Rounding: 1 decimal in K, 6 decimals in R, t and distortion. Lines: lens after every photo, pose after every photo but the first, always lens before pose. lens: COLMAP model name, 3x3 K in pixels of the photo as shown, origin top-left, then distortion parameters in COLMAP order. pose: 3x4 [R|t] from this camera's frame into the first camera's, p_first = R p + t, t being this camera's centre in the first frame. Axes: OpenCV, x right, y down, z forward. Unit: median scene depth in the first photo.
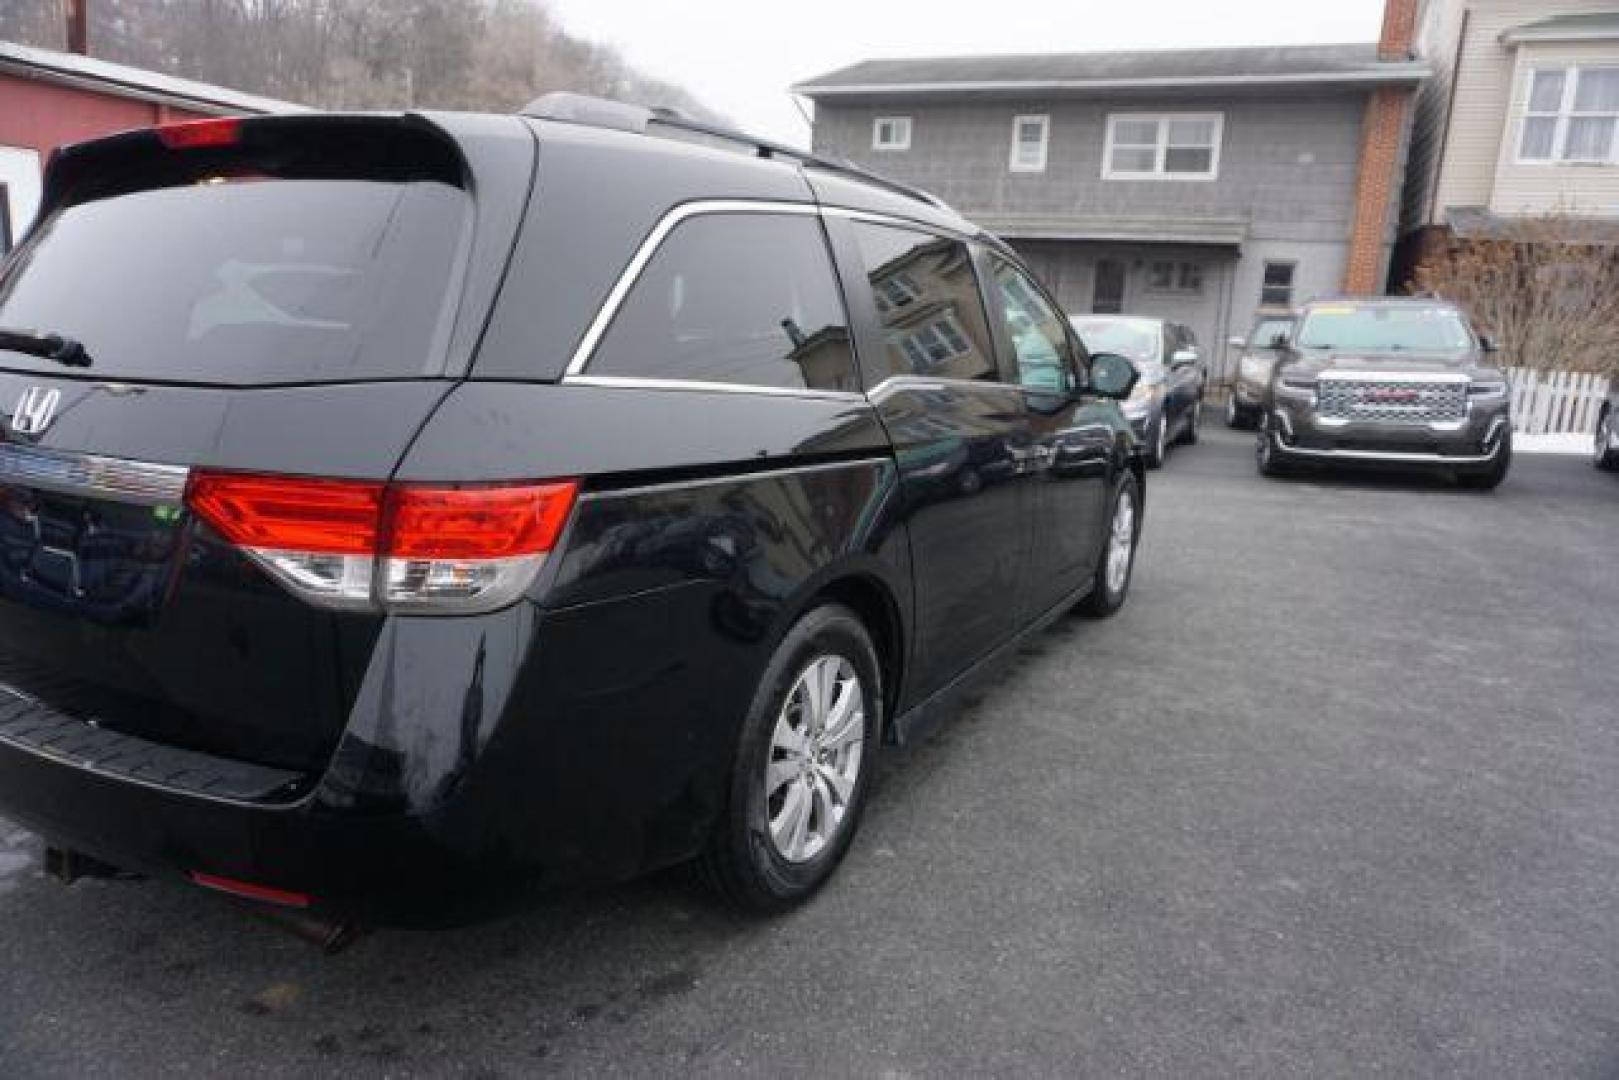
lens RADIAL K [[1083.1, 0, 809.5], [0, 1083.1, 540.0], [0, 0, 1]] dist [-0.043668, 0.028223]
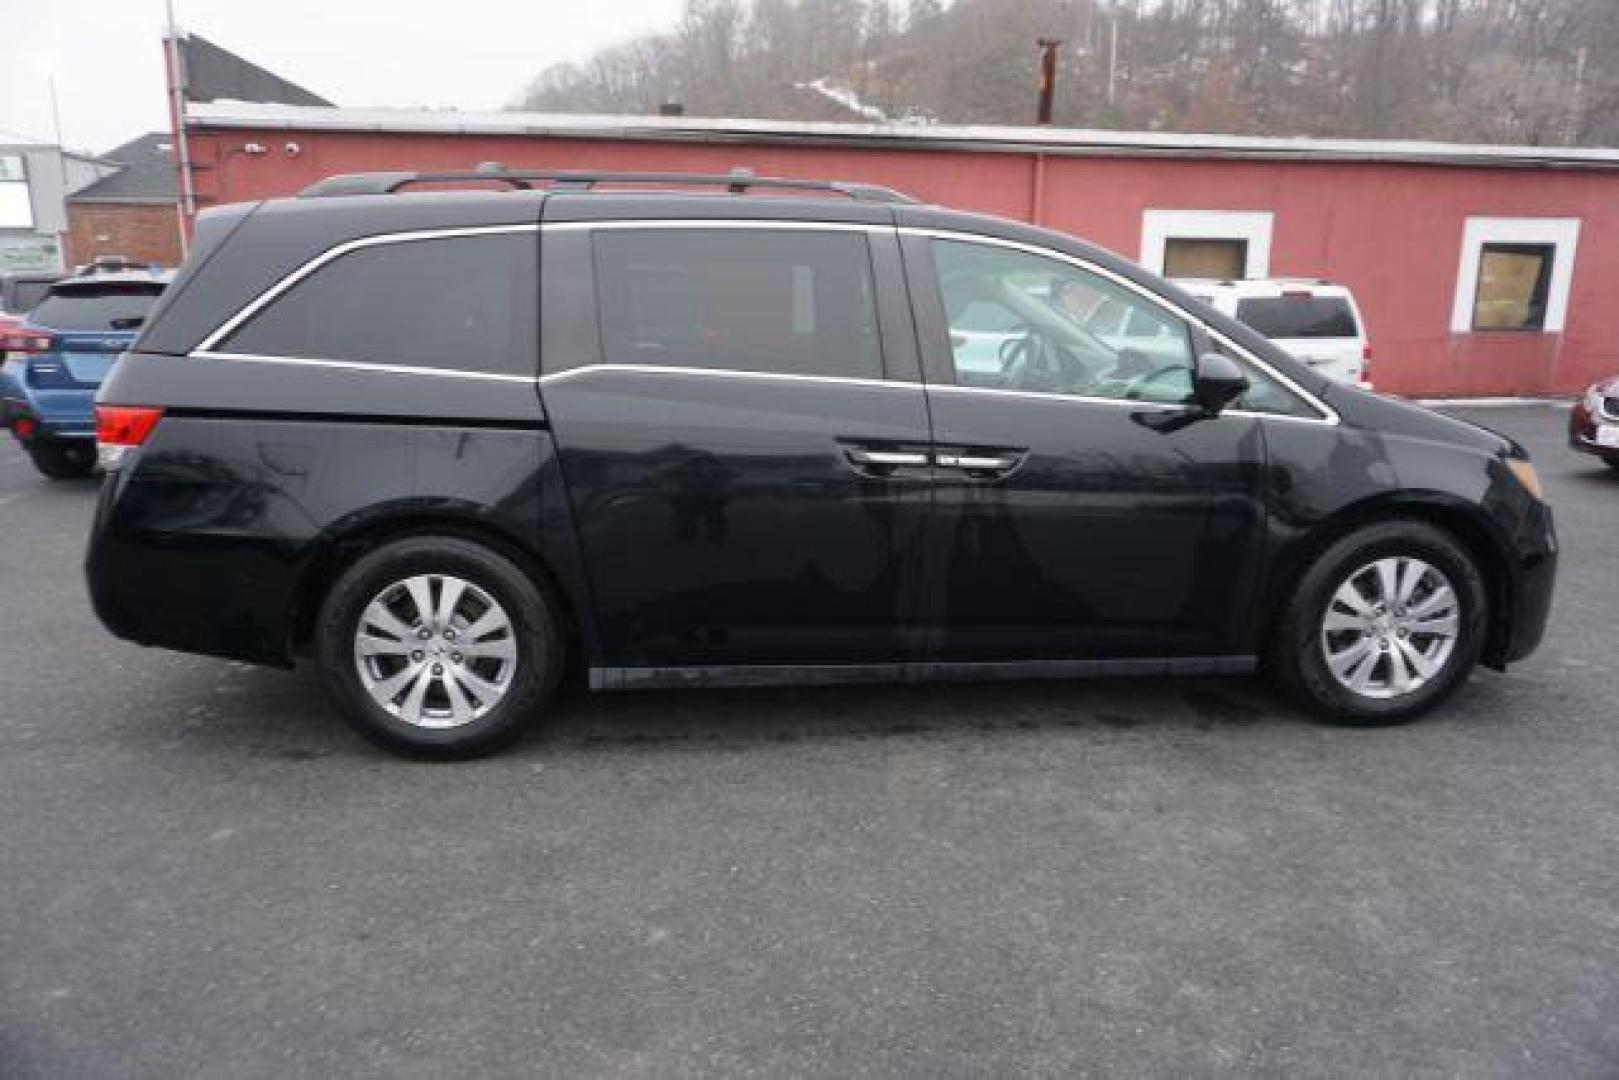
lens RADIAL K [[1083.1, 0, 809.5], [0, 1083.1, 540.0], [0, 0, 1]] dist [-0.043668, 0.028223]
pose [[0.562157, 0.141615, -0.814816, 1.222090], [-0.153966, 0.985927, 0.065130, -0.080745], [0.812573, 0.088841, 0.576049, 0.571670]]
